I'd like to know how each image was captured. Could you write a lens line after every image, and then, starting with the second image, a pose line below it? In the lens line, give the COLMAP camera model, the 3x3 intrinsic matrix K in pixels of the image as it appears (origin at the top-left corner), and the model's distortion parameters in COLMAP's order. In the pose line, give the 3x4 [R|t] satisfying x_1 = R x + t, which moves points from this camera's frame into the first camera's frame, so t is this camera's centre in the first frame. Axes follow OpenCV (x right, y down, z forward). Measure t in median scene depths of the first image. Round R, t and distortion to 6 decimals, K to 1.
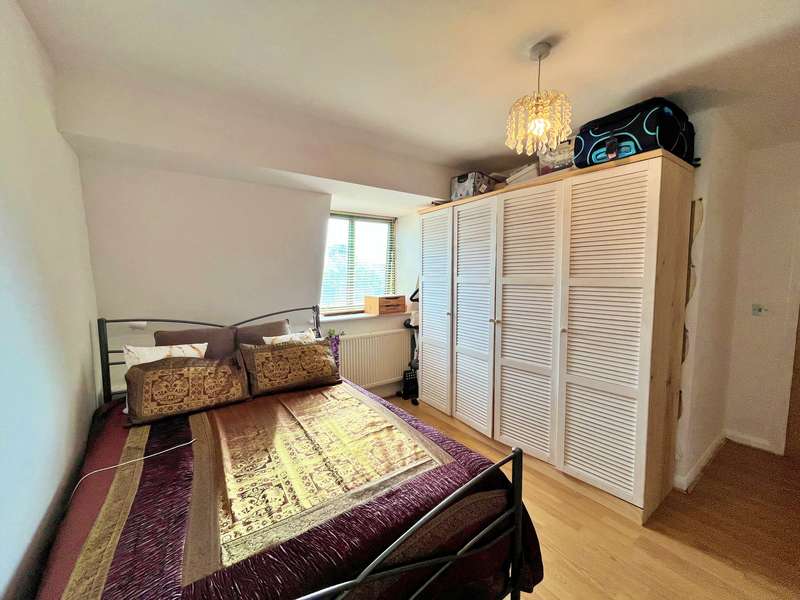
lens RADIAL K [[323.4, 0, 400.0], [0, 323.4, 300.0], [0, 0, 1]] dist [-0.000284, -0.000097]
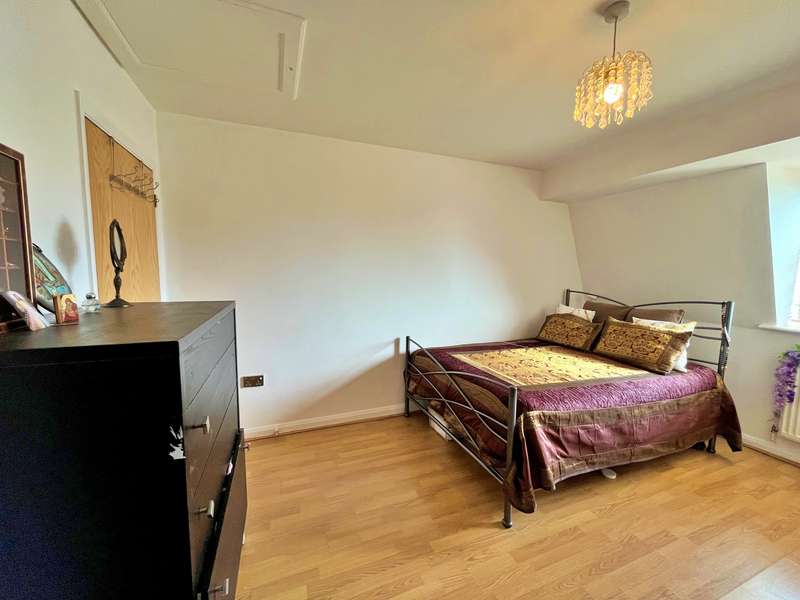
lens RADIAL K [[323.4, 0, 400.0], [0, 323.4, 300.0], [0, 0, 1]] dist [-0.000284, -0.000097]
pose [[-0.235498, 0.090350, -0.967666, 1.082551], [-0.095590, 0.988688, 0.115576, -0.004425], [0.967162, 0.119717, -0.224198, 0.498790]]
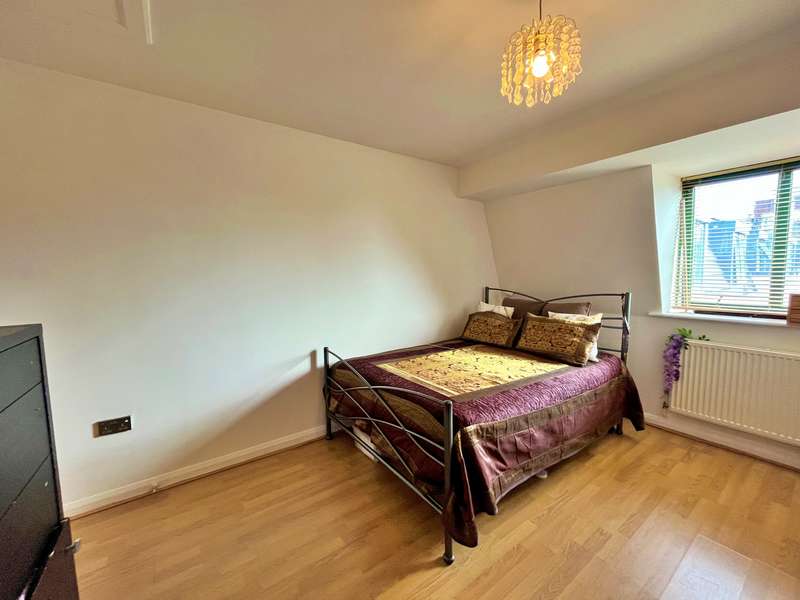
lens RADIAL K [[323.4, 0, 400.0], [0, 323.4, 300.0], [0, 0, 1]] dist [-0.000284, -0.000097]
pose [[0.006026, 0.089193, -0.995996, 0.927261], [-0.072529, 0.993430, 0.088525, 0.003002], [0.997348, 0.071706, 0.012456, 0.487865]]
